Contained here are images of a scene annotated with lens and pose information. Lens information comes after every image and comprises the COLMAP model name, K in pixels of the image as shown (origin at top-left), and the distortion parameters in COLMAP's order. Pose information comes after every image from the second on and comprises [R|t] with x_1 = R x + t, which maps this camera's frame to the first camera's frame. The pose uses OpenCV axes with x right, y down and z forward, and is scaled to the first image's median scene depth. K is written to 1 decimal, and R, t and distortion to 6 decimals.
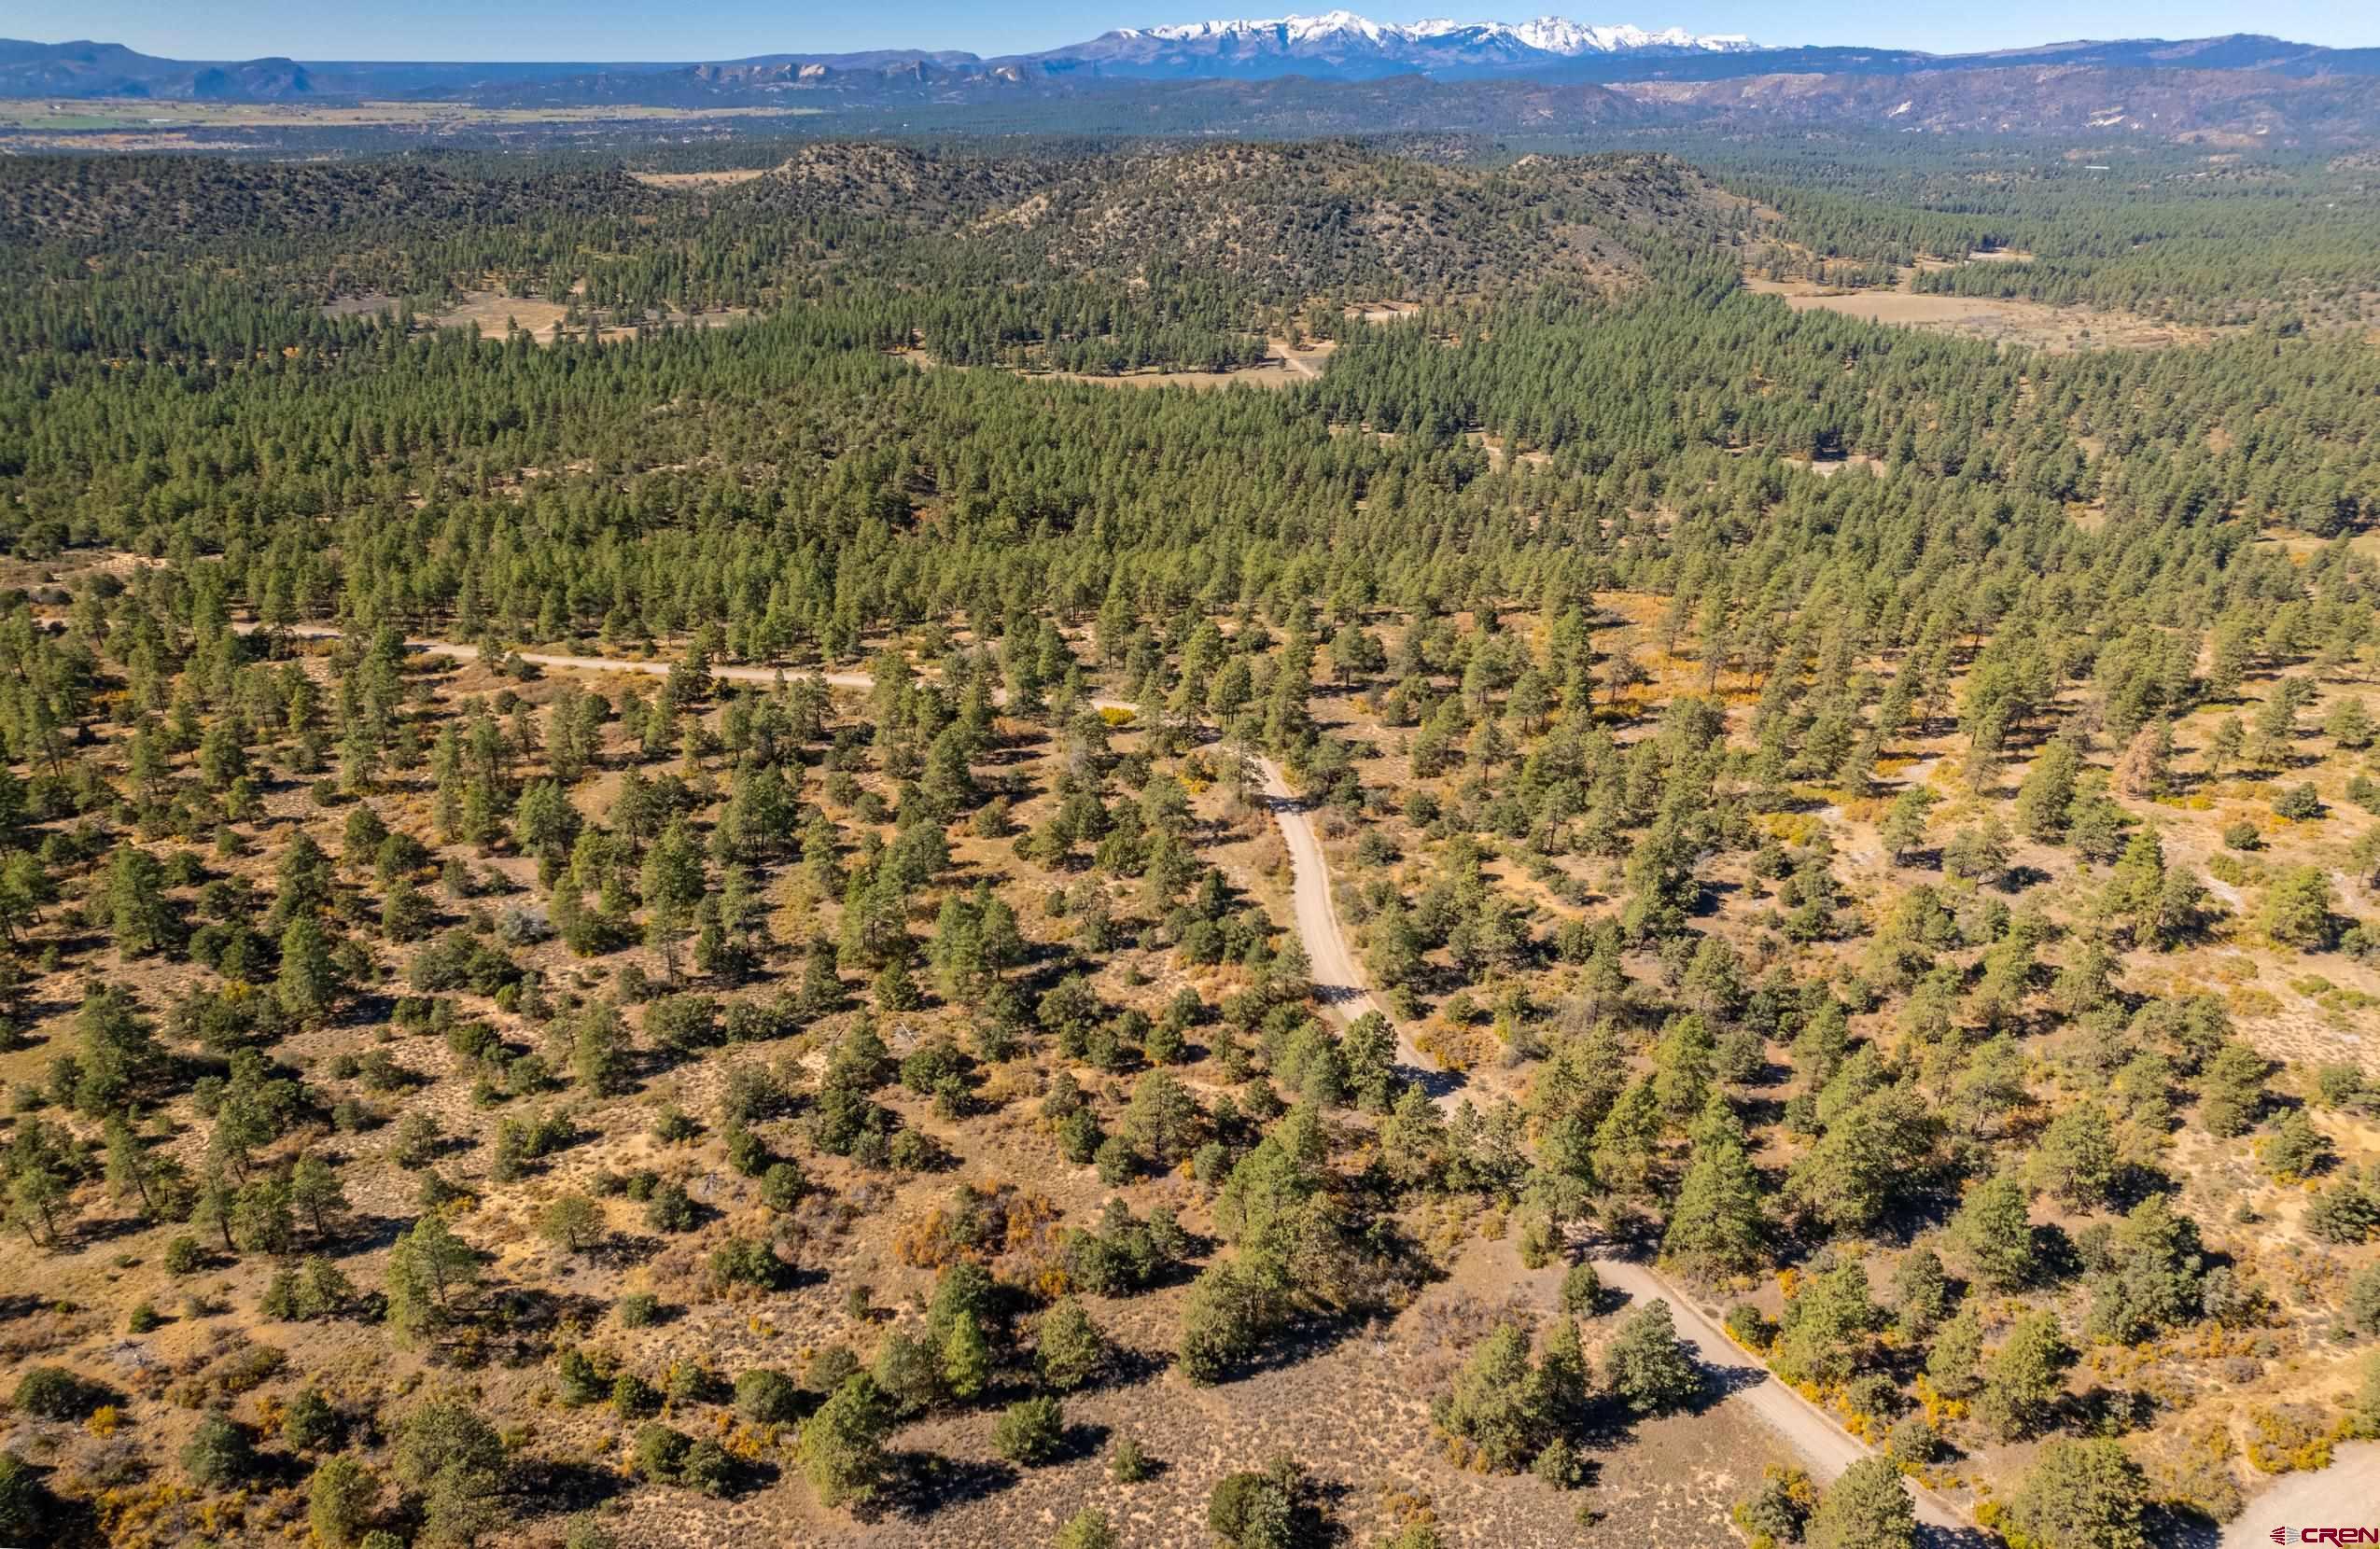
lens RADIAL K [[1539.5, 0, 1190.0], [0, 1539.5, 774.5], [0, 0, 1]] dist [-0.076179, 0.063076]
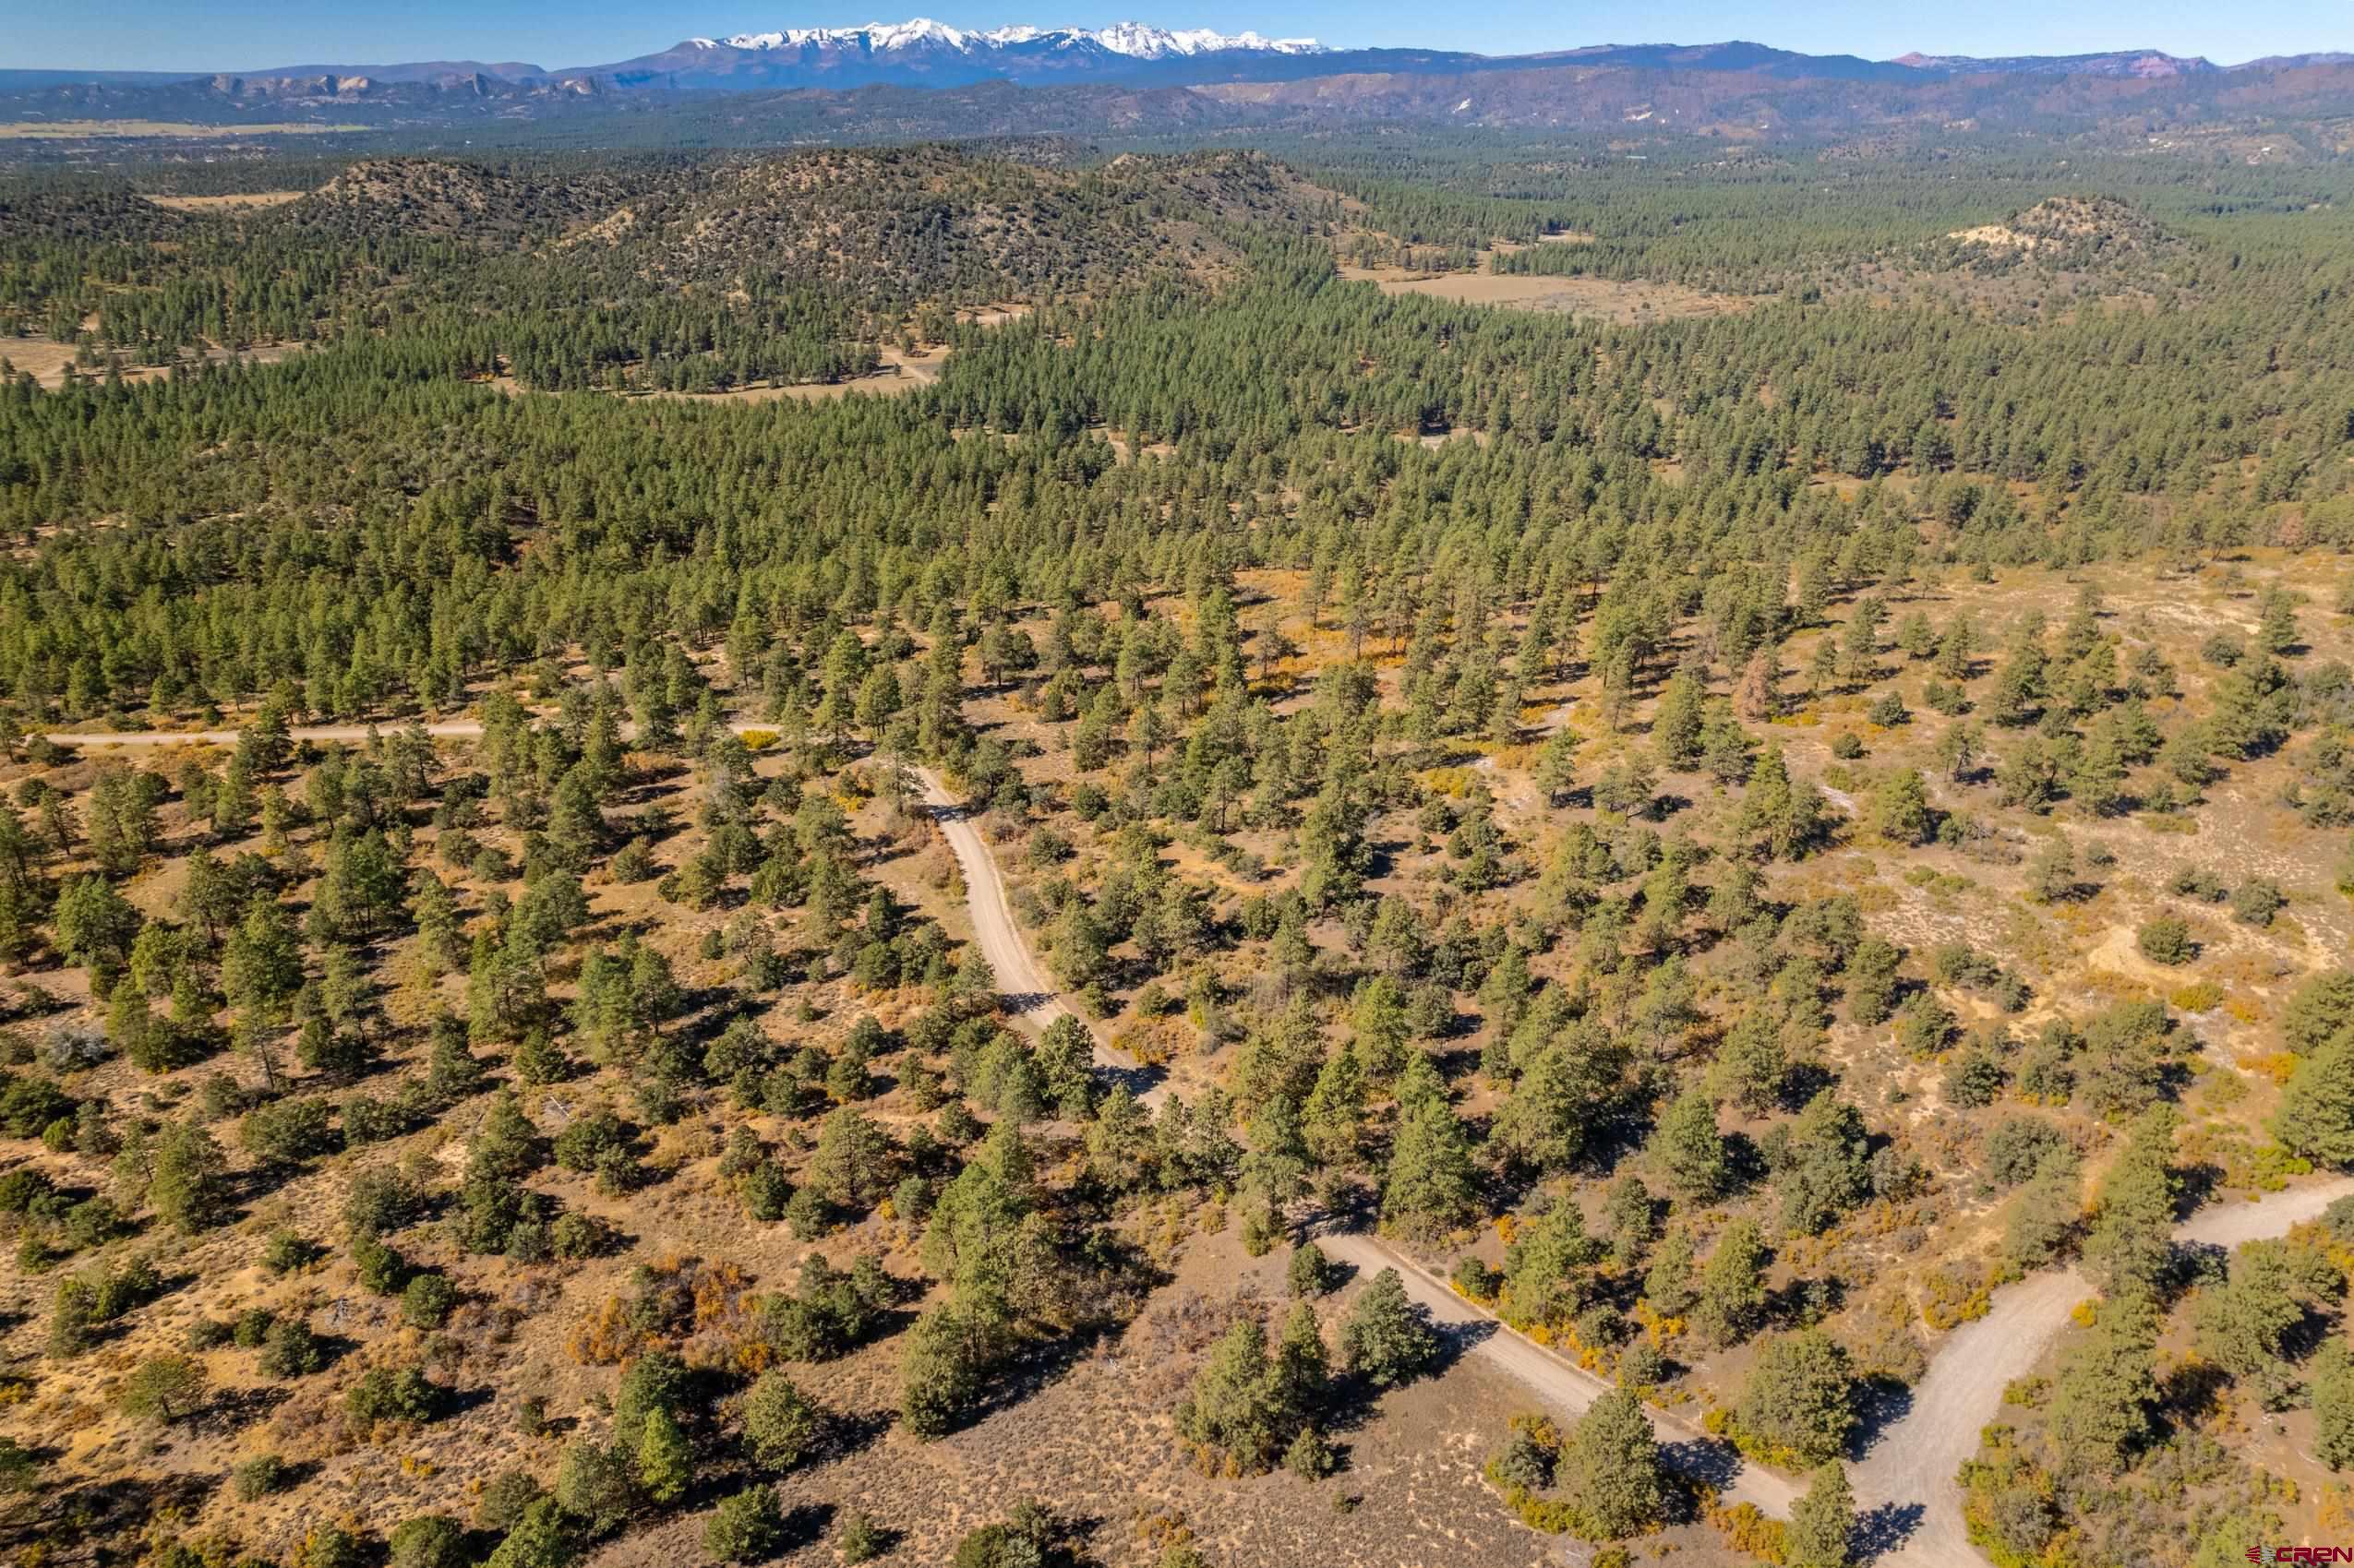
lens RADIAL K [[1538.2, 0, 1177.0], [0, 1538.2, 784.0], [0, 0, 1]] dist [-0.070012, 0.058329]
pose [[0.971862, -0.103256, 0.211712, -0.000297], [0.102956, 0.994608, 0.012467, 0.004301], [-0.211857, 0.009681, 0.977253, 0.033905]]
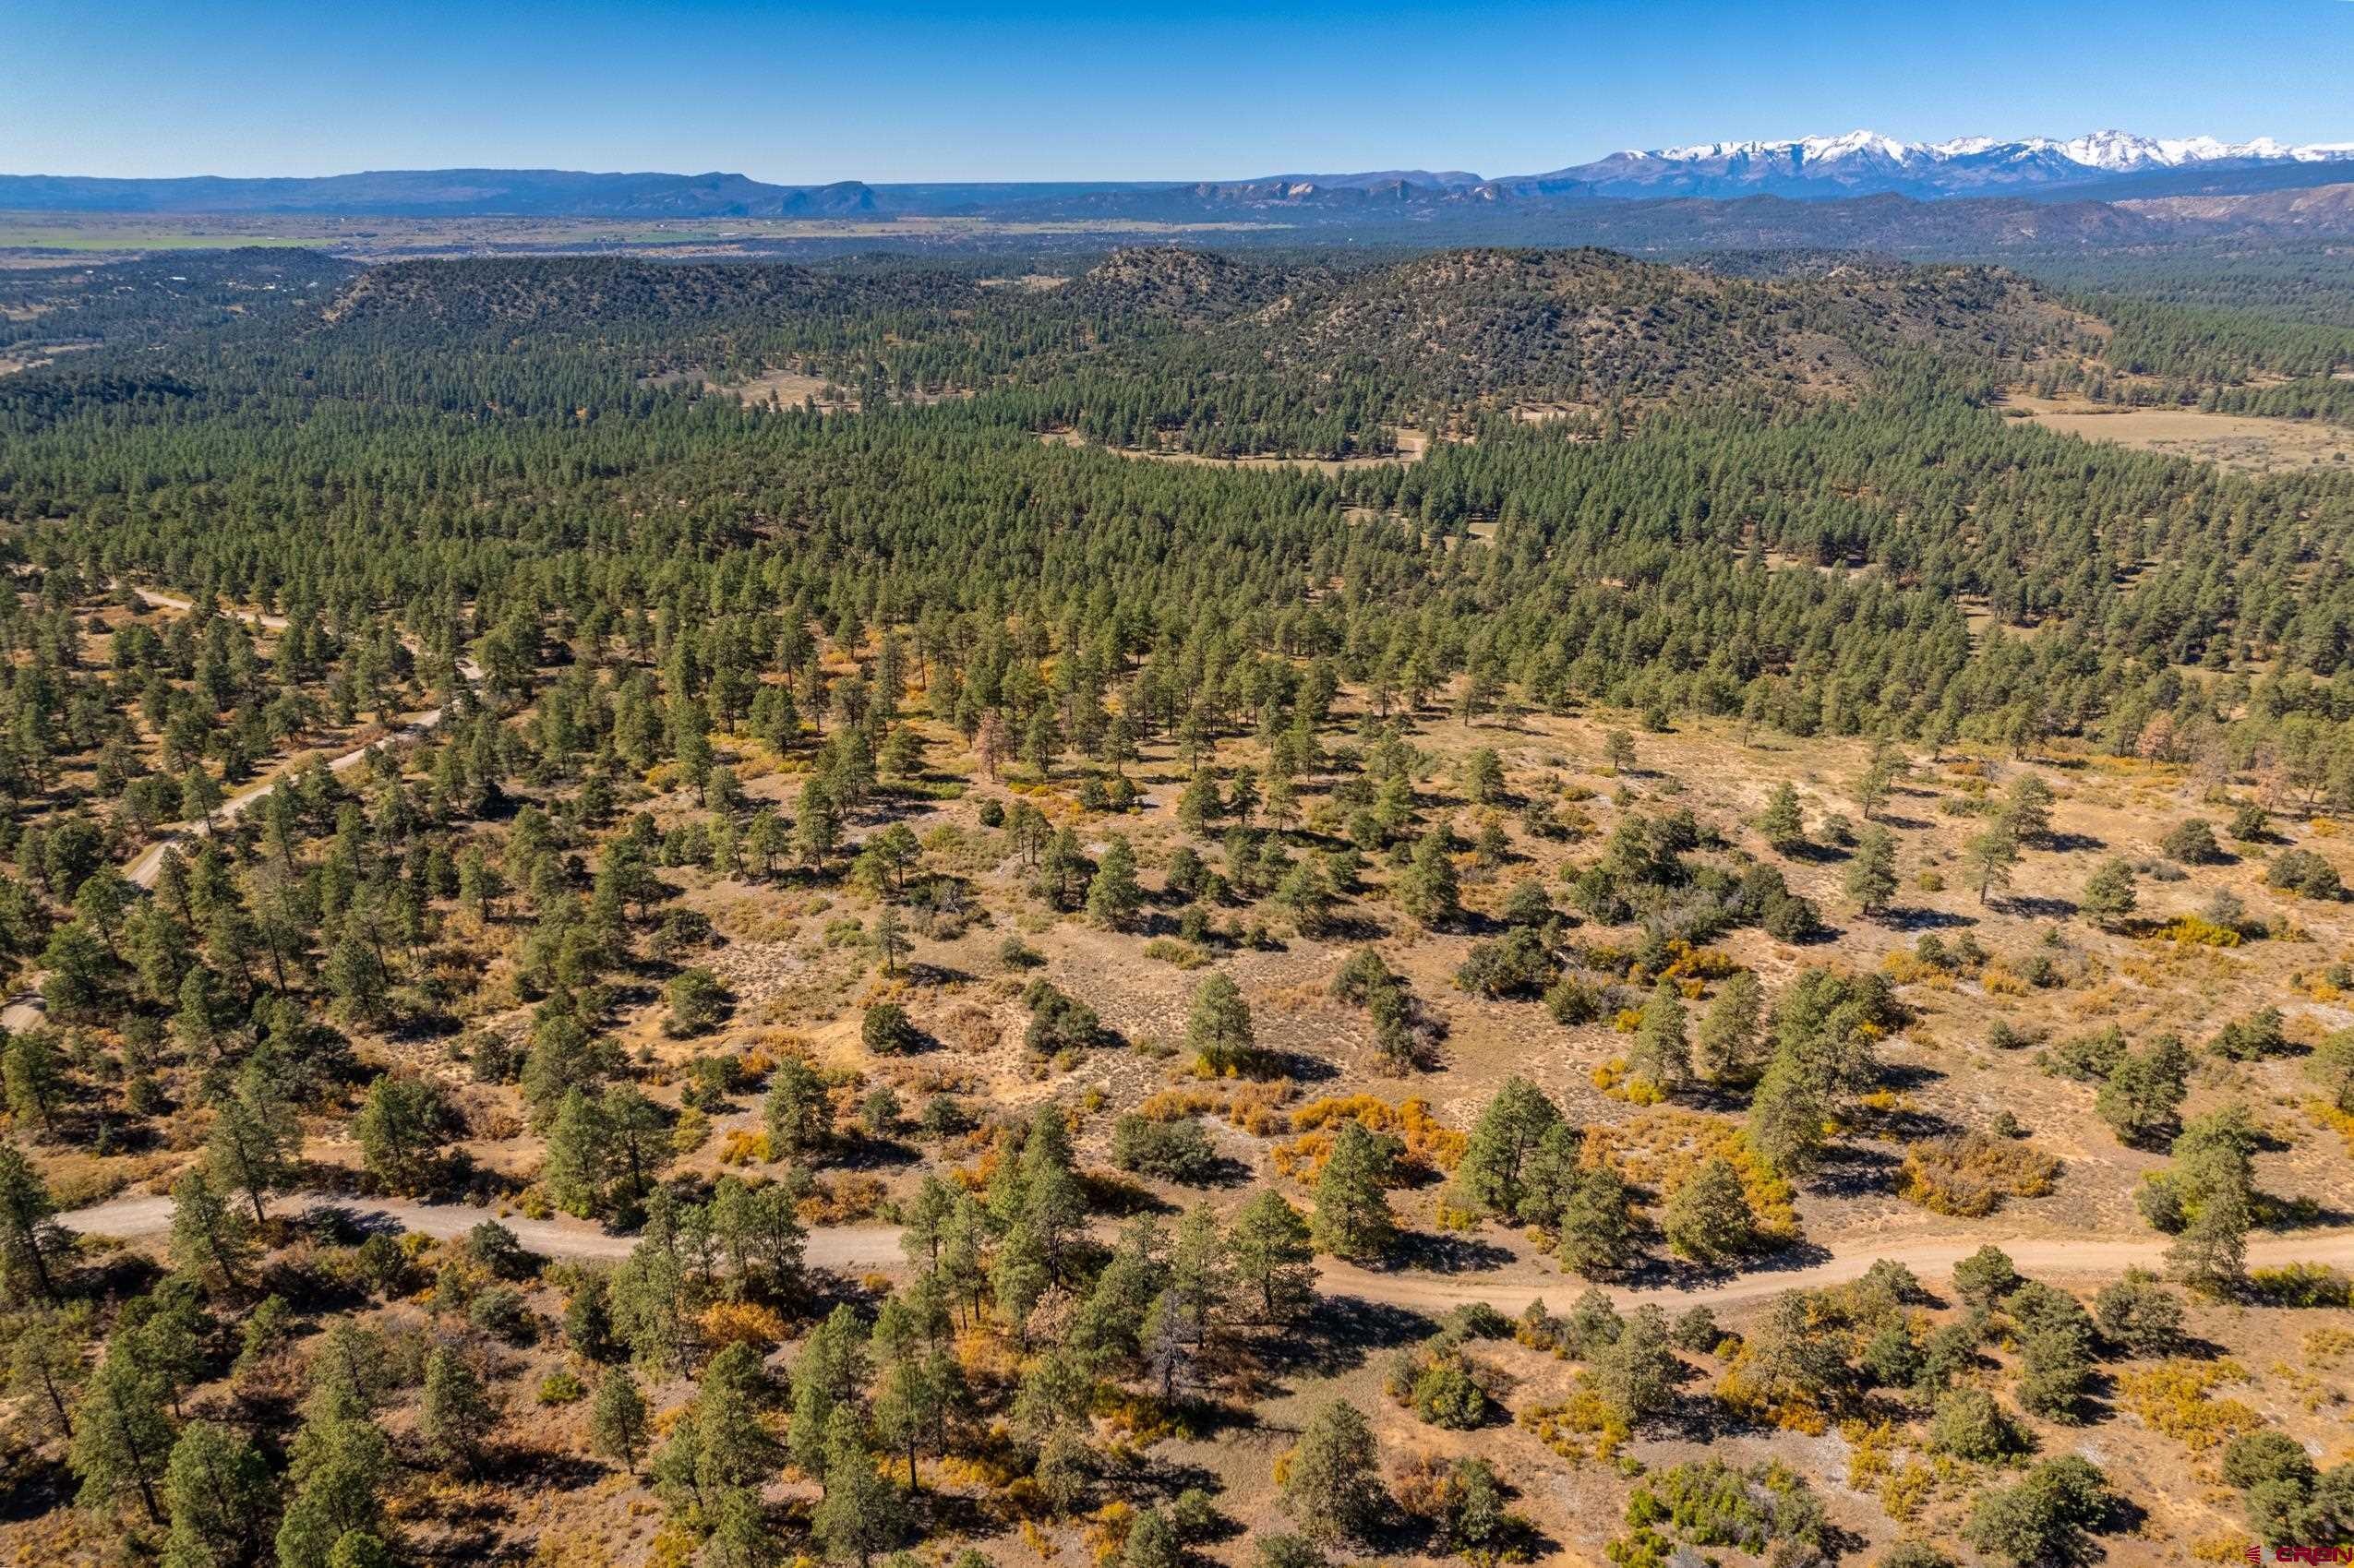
lens RADIAL K [[1532.9, 0, 1194.5], [0, 1532.9, 781.1], [0, 0, 1]] dist [-0.086944, 0.078669]
pose [[0.955718, 0.097363, -0.277712, 0.994162], [-0.114463, 0.992362, -0.046000, 0.045714], [0.271113, 0.075751, 0.959562, 0.007702]]
